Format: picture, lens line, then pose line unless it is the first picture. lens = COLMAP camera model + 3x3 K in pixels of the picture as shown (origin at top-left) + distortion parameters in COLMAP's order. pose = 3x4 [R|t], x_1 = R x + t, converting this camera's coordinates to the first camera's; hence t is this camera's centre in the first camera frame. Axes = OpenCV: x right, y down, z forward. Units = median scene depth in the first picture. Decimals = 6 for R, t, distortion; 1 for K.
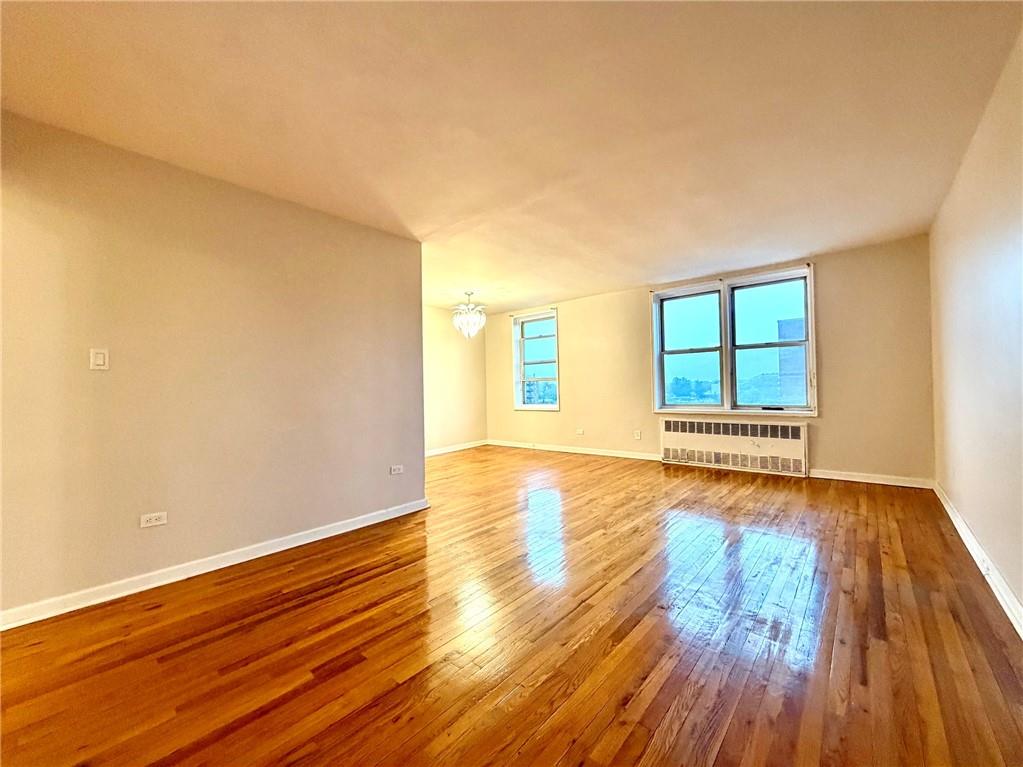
lens RADIAL K [[409.1, 0, 506.0], [0, 409.1, 383.2], [0, 0, 1]] dist [-0.002949, 0.000287]
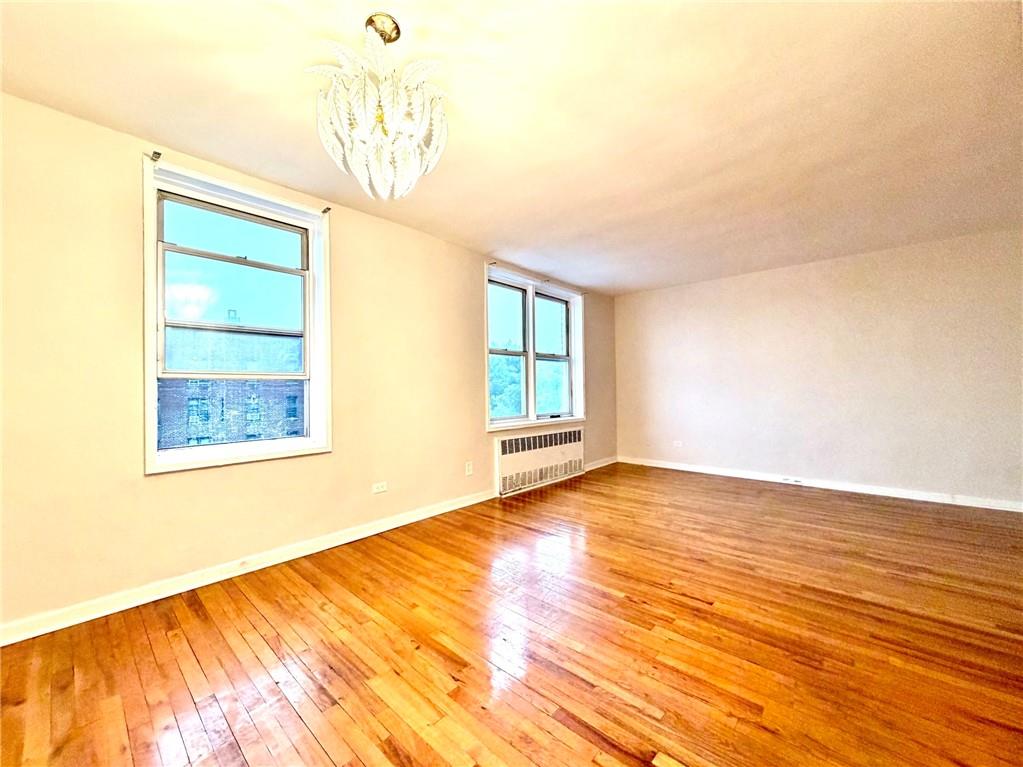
lens RADIAL K [[409.1, 0, 514.3], [0, 409.1, 383.6], [0, 0, 1]] dist [-0.002949, 0.000287]
pose [[0.010491, 0.041504, 0.999083, -0.391275], [0.002532, 0.999134, -0.041532, 0.019808], [-0.999942, 0.002965, 0.010377, 1.050496]]
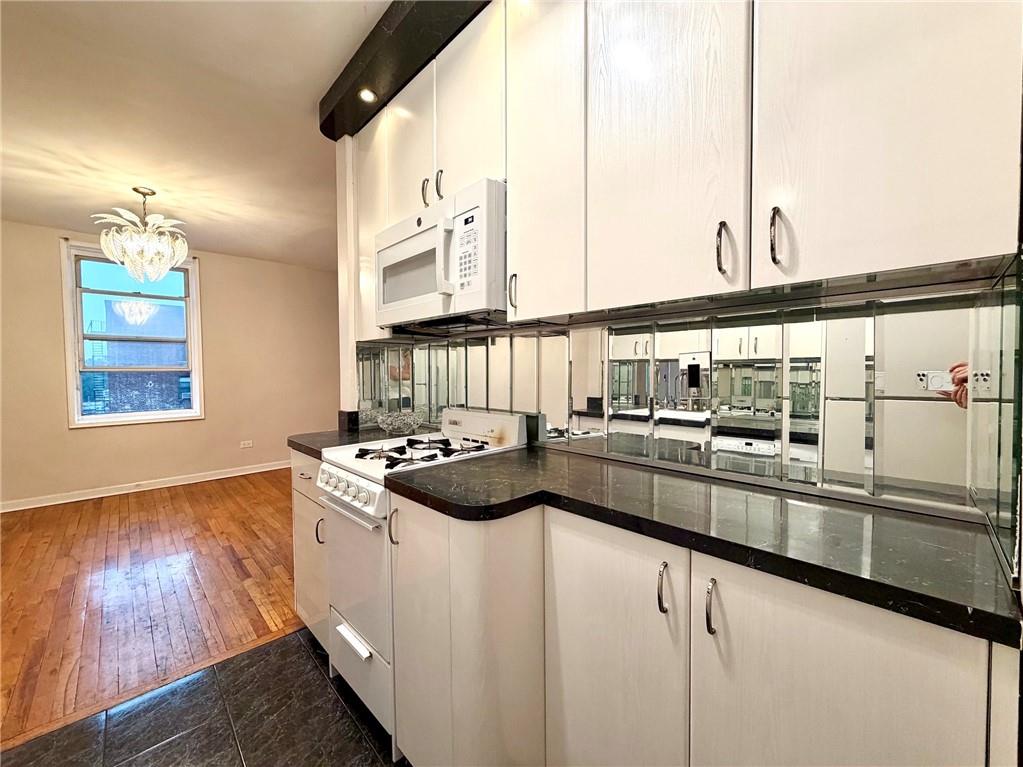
lens RADIAL K [[409.1, 0, 512.3], [0, 409.1, 383.1], [0, 0, 1]] dist [-0.002949, 0.000287]
pose [[0.081590, -0.013568, 0.996574, -0.623198], [-0.008286, 0.999864, 0.014291, -0.002836], [-0.996632, -0.009423, 0.081467, 0.599903]]
